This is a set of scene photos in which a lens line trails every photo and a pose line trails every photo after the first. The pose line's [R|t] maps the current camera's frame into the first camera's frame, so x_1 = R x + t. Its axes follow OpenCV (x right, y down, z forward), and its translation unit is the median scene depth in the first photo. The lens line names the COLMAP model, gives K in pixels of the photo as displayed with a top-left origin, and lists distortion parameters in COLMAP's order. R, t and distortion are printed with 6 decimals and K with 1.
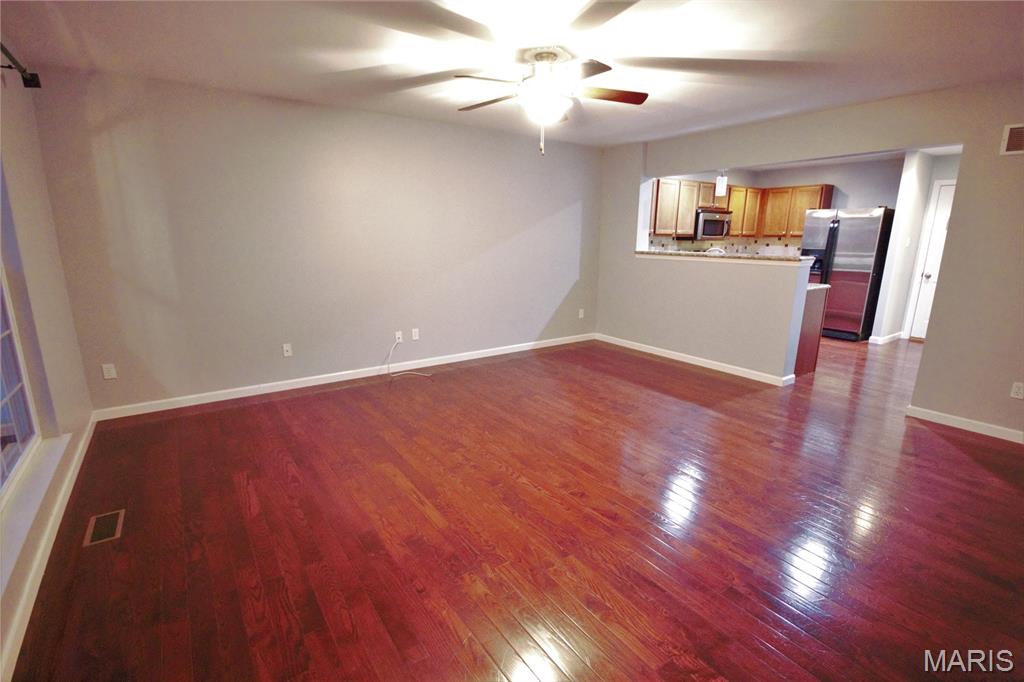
lens RADIAL K [[470.9, 0, 507.2], [0, 470.9, 341.9], [0, 0, 1]] dist [0.002626, -0.000171]
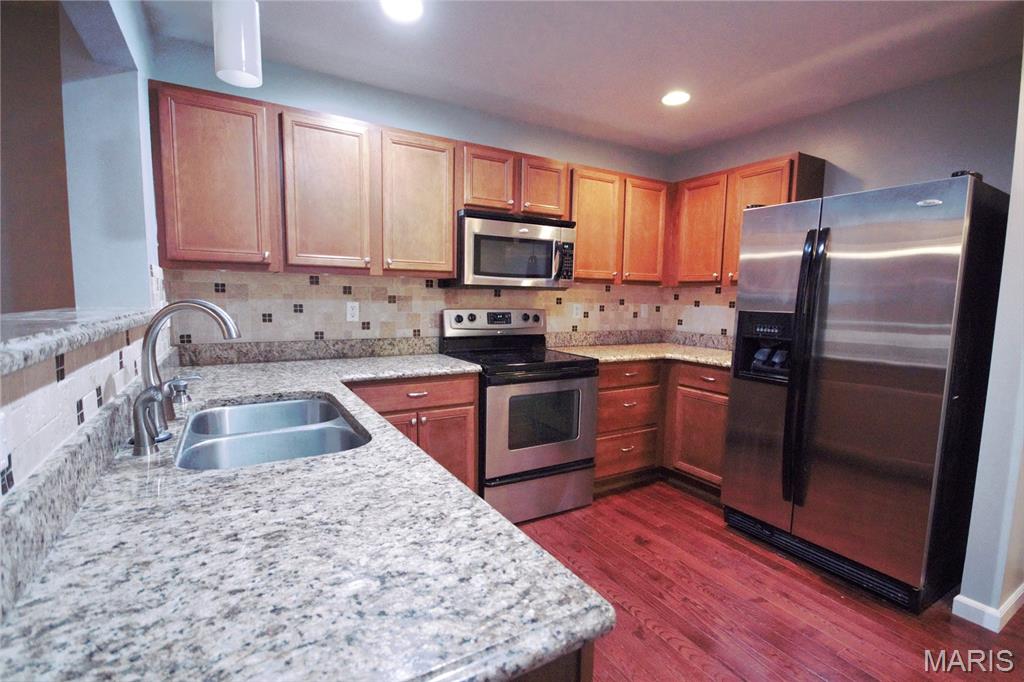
lens RADIAL K [[470.9, 0, 515.2], [0, 470.9, 340.8], [0, 0, 1]] dist [0.002626, -0.000171]
pose [[0.995240, 0.022248, -0.094885, 0.465699], [-0.034543, 0.990916, -0.129973, -0.115231], [0.091131, 0.132632, 0.986967, 0.592843]]
